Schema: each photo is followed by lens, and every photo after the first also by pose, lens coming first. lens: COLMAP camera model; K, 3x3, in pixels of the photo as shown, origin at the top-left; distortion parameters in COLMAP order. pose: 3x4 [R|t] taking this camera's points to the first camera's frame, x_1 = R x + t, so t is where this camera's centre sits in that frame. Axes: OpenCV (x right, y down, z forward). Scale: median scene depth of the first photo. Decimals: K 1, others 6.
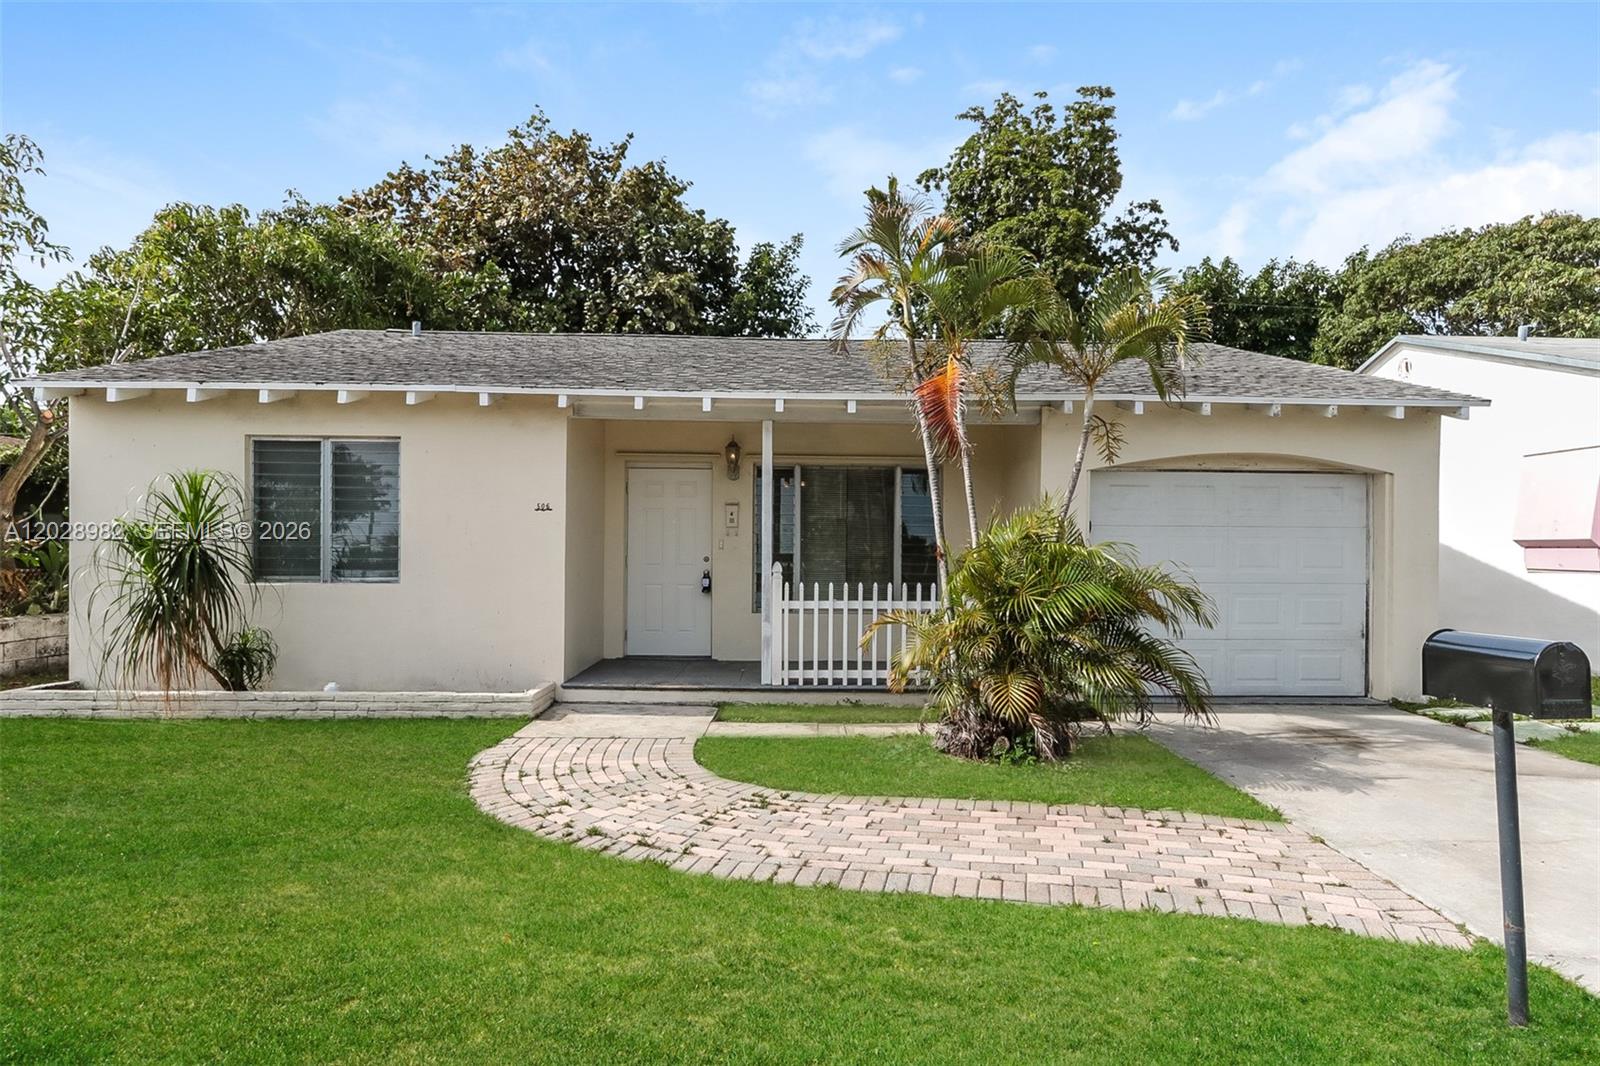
lens RADIAL K [[1016.7, 0, 800.0], [0, 1016.7, 533.0], [0, 0, 1]] dist [-0.000117, 0.000740]
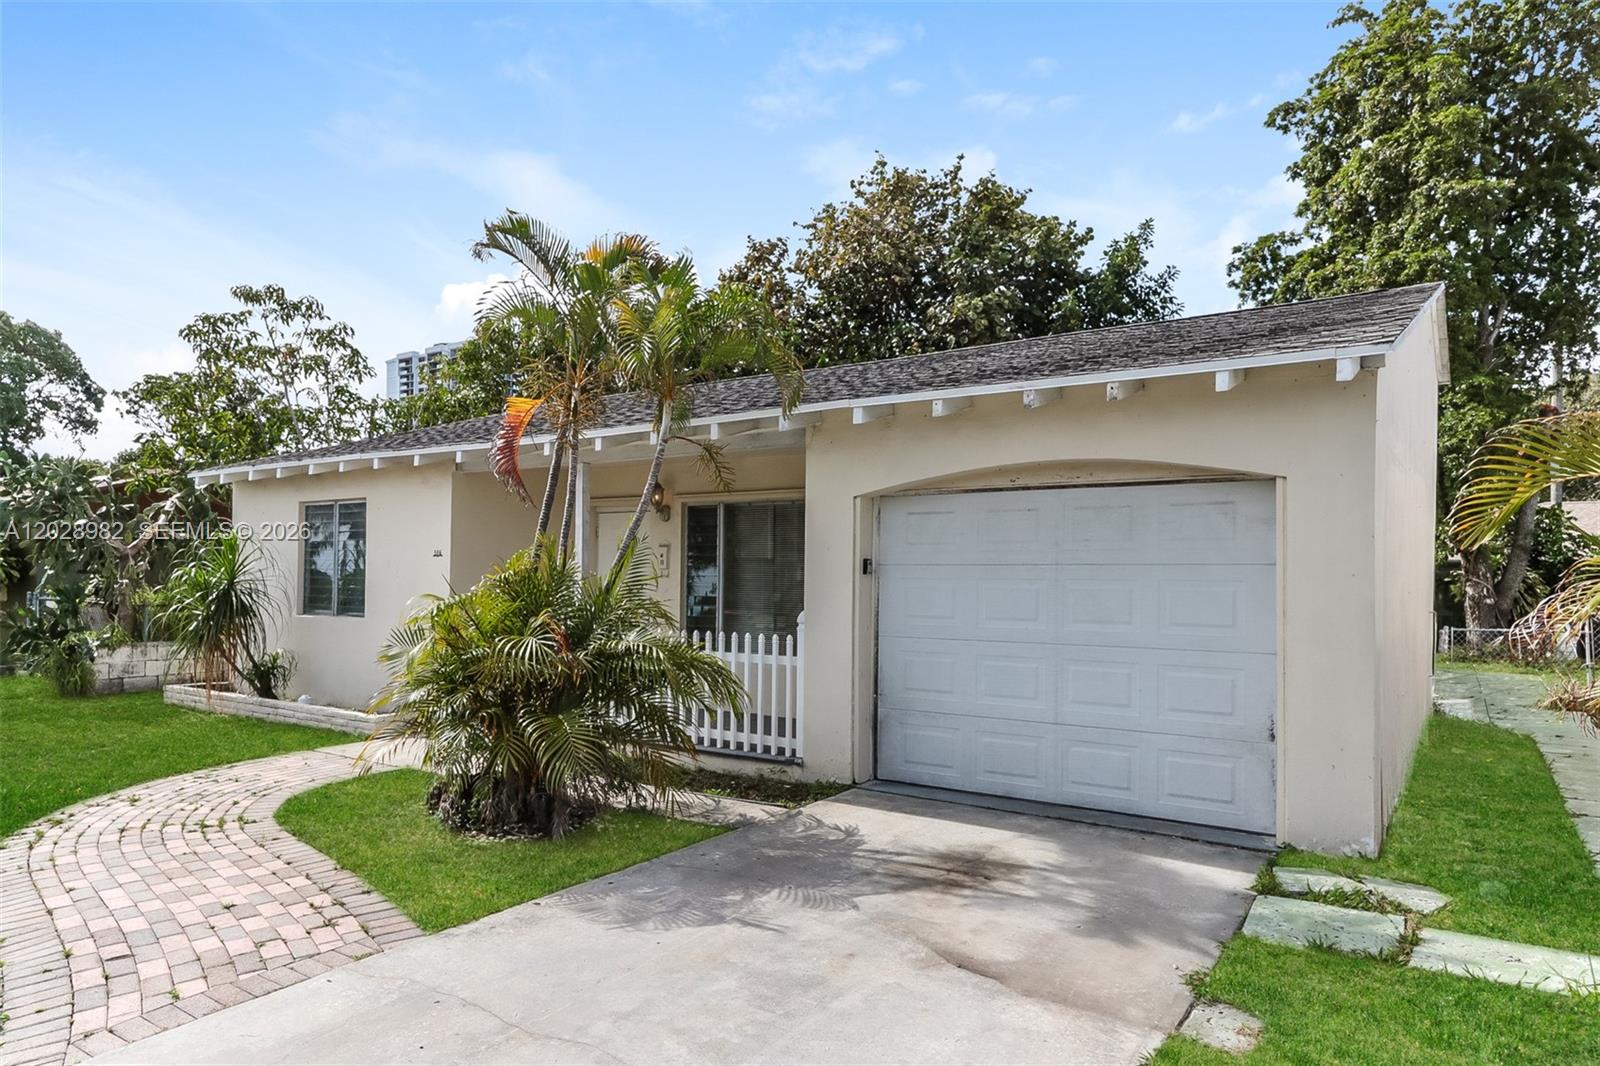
lens RADIAL K [[1054.2, 0, 800.0], [0, 1054.2, 533.0], [0, 0, 1]] dist [0.008219, 0.002643]
pose [[0.776939, -0.027628, -0.628969, 0.743732], [0.006223, 0.999325, -0.036209, -0.002855], [0.629545, 0.024218, 0.776587, 0.311561]]
